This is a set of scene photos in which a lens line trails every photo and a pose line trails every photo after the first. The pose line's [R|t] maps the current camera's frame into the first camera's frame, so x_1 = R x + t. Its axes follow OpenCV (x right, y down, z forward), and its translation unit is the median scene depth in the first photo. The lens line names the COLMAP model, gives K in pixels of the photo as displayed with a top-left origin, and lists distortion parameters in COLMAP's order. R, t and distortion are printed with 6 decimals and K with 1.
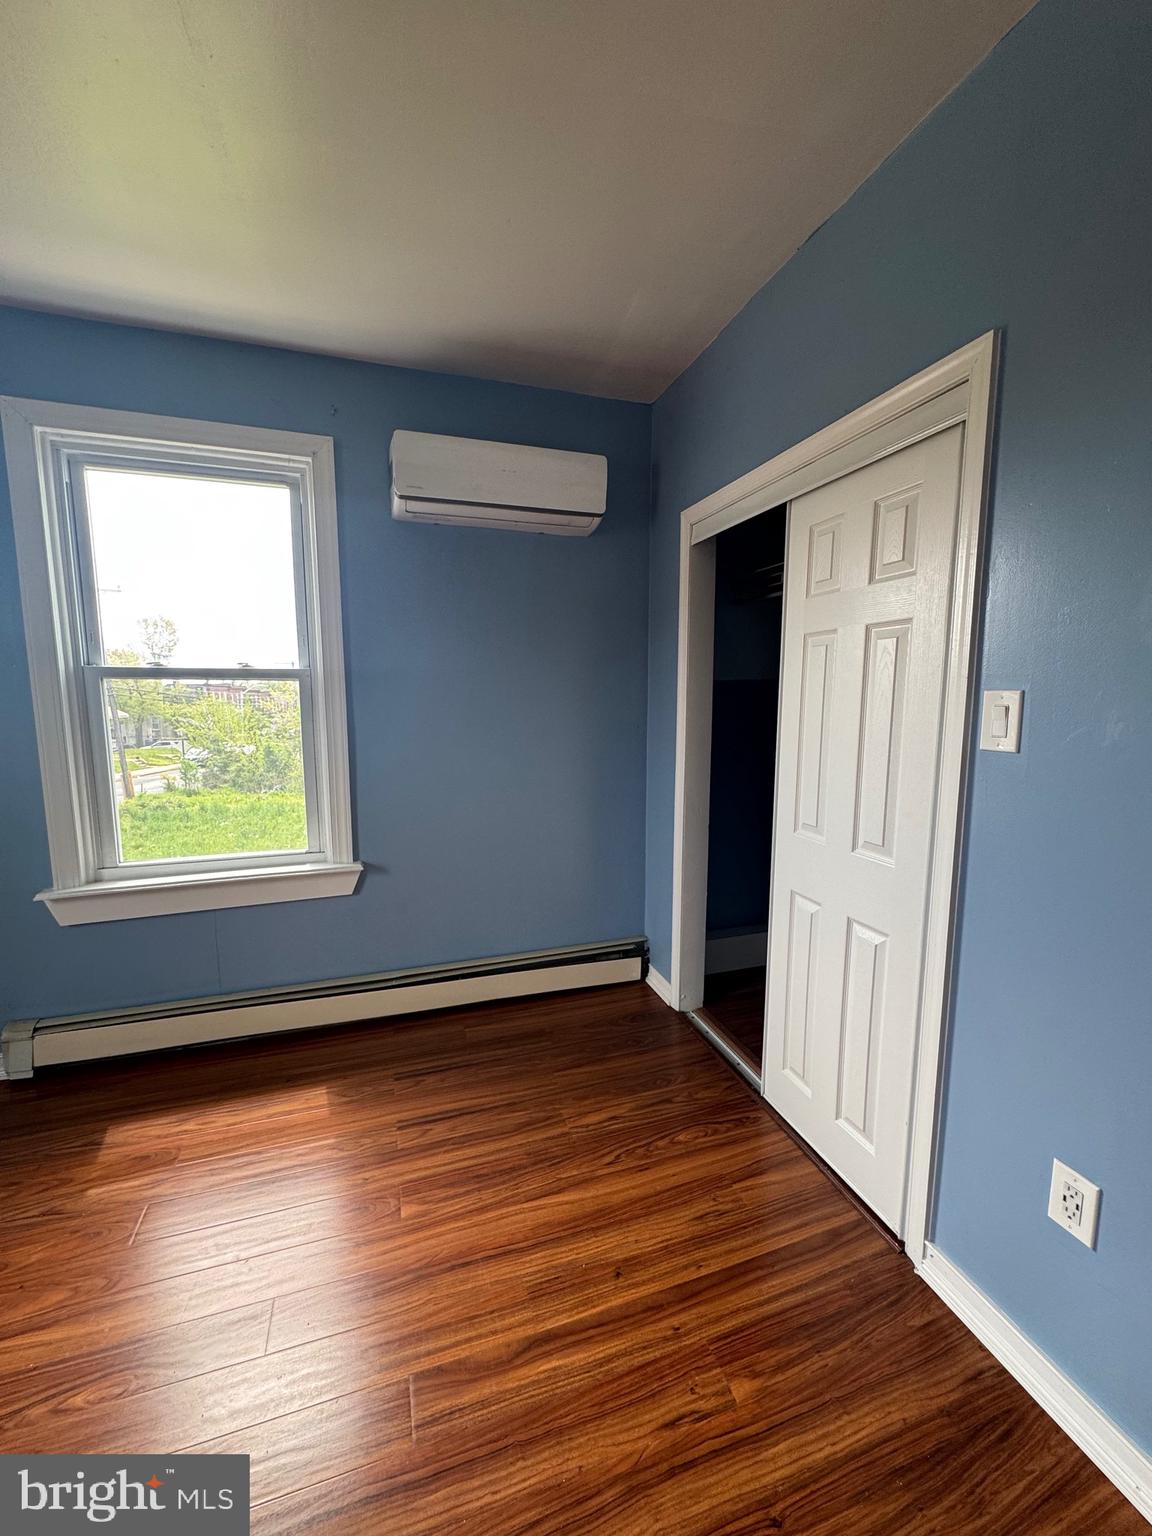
lens RADIAL K [[616.0, 0, 575.3], [0, 616.0, 763.1], [0, 0, 1]] dist [-0.005281, 0.000751]
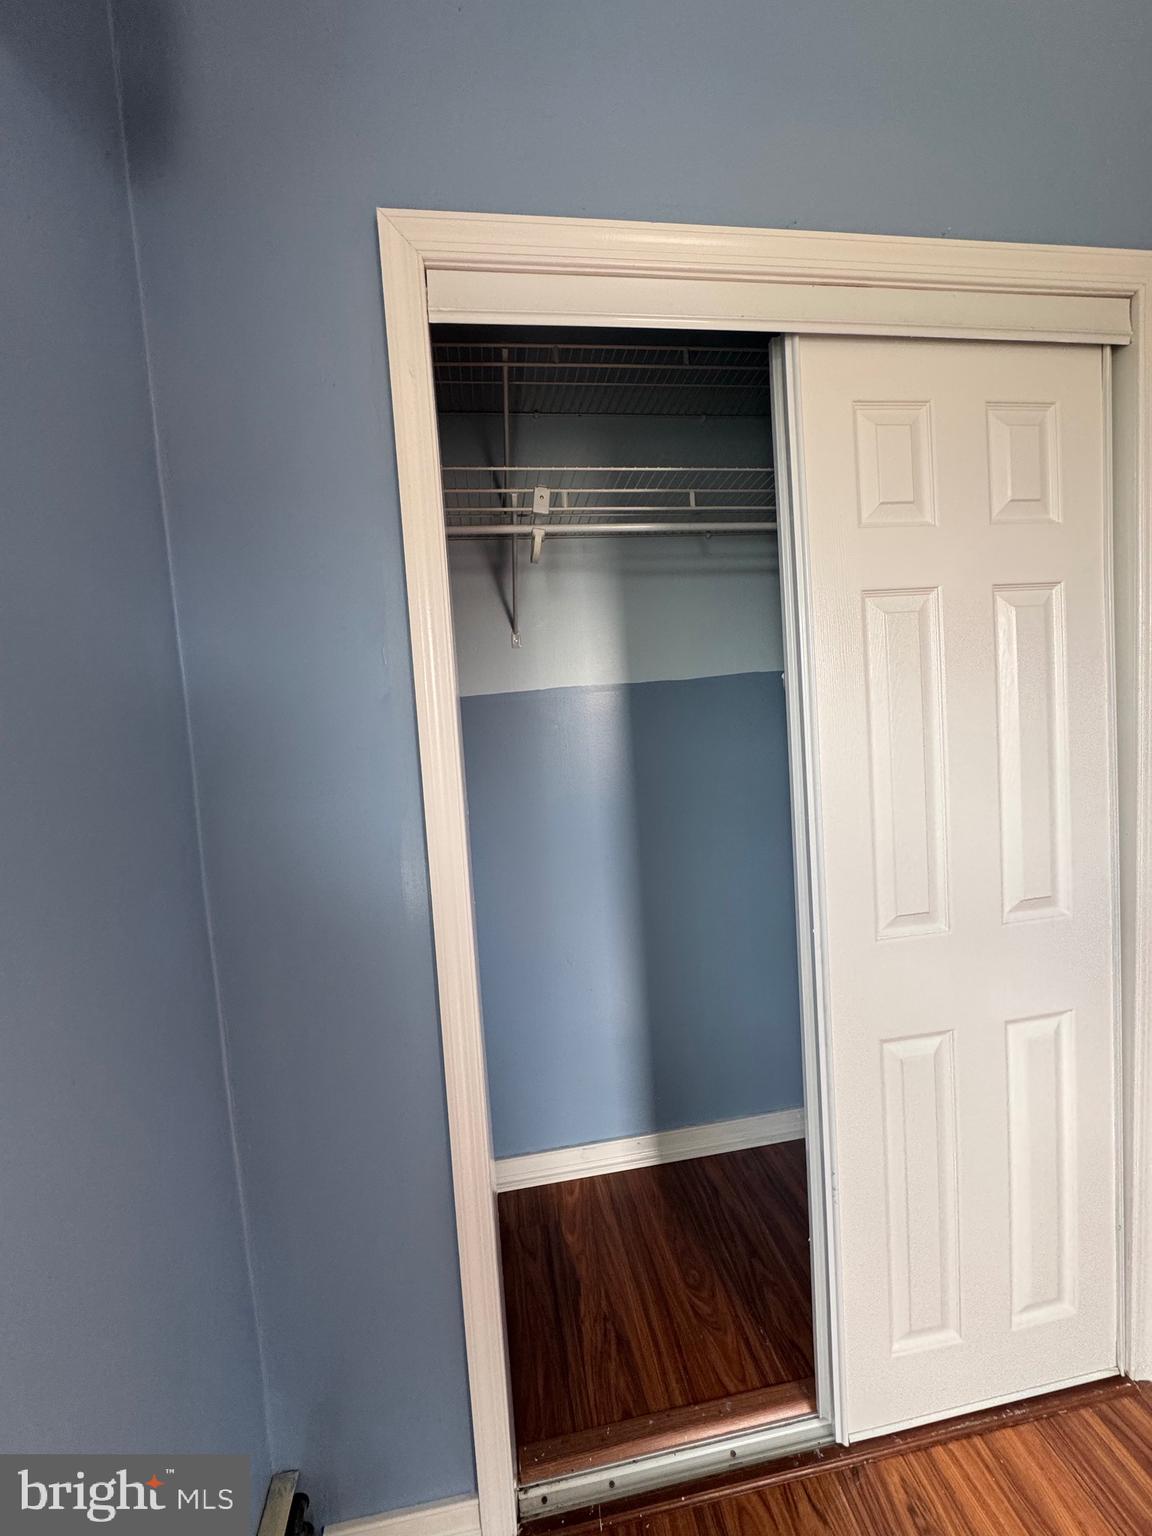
lens RADIAL K [[616.0, 0, 577.5], [0, 616.0, 776.1], [0, 0, 1]] dist [-0.005281, 0.000751]
pose [[0.164890, -0.088148, 0.982365, -0.235852], [0.178384, 0.982238, 0.058195, -0.119863], [-0.970047, 0.165643, 0.177686, 1.159722]]
